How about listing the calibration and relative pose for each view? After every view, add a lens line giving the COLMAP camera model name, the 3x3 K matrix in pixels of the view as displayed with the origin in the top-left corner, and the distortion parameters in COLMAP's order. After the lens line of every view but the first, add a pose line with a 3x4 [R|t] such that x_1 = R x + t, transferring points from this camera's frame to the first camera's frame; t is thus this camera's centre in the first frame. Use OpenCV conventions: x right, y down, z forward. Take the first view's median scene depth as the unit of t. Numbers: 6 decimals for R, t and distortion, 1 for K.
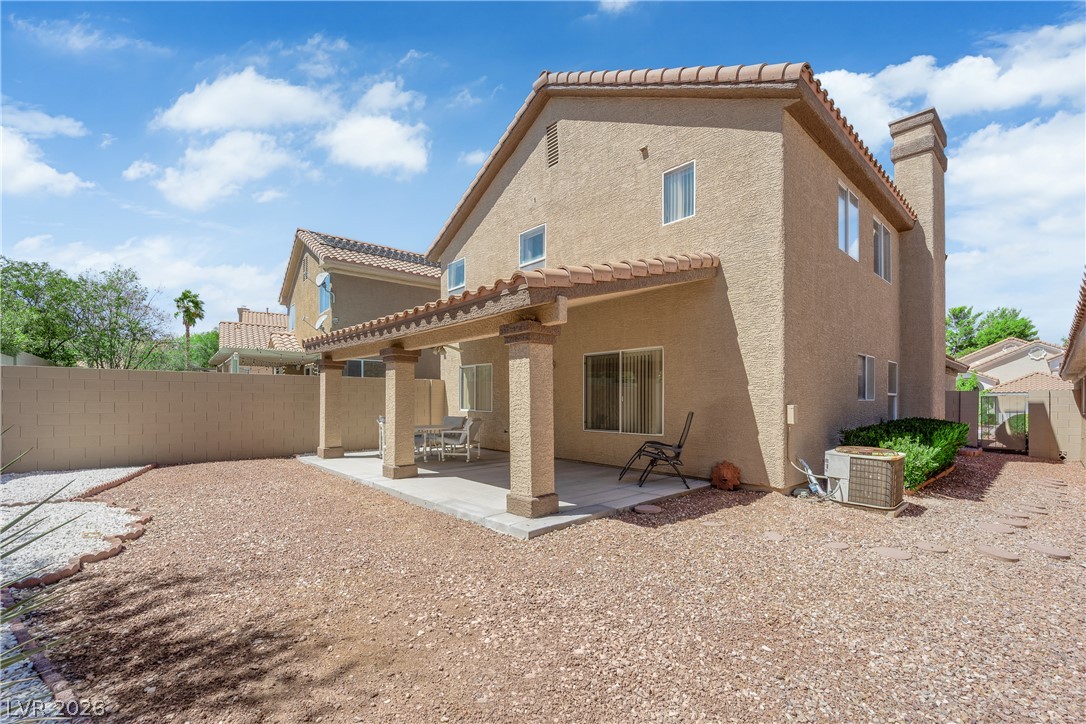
lens RADIAL K [[468.0, 0, 539.6], [0, 468.0, 400.3], [0, 0, 1]] dist [-0.000642, -0.000065]
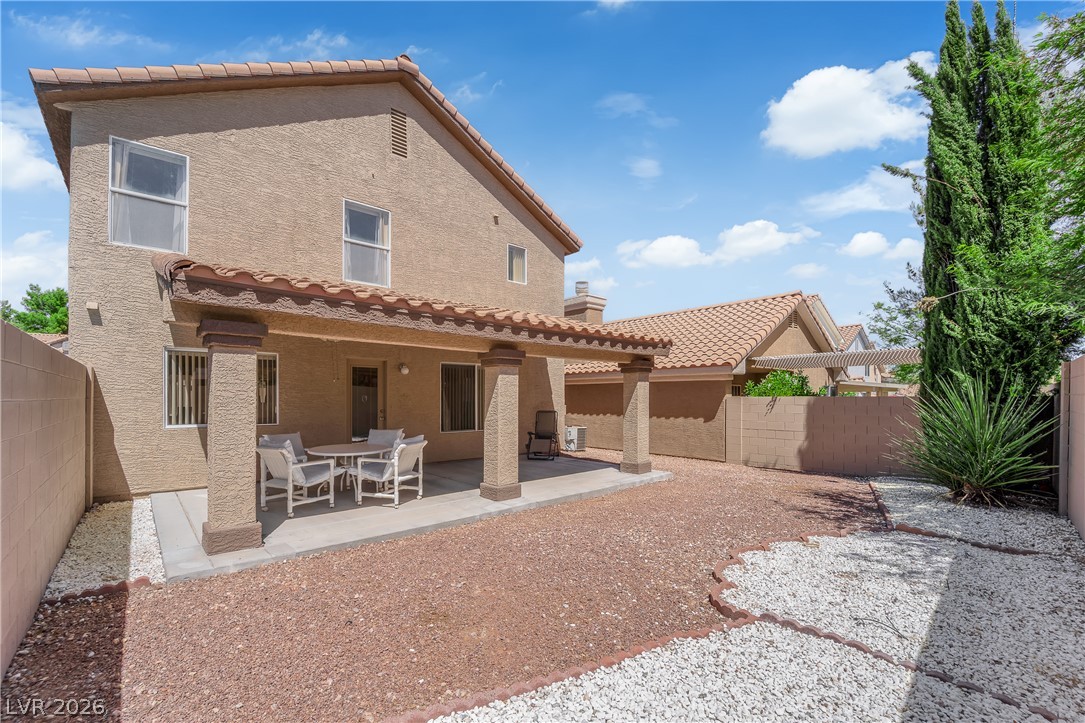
lens RADIAL K [[452.5, 0, 538.4], [0, 452.5, 397.6], [0, 0, 1]] dist [-0.000491, -0.000043]
pose [[0.007682, -0.001635, 0.999969, -1.067157], [-0.002457, 0.999996, 0.001654, -0.020887], [-0.999967, -0.002470, 0.007678, 0.861425]]
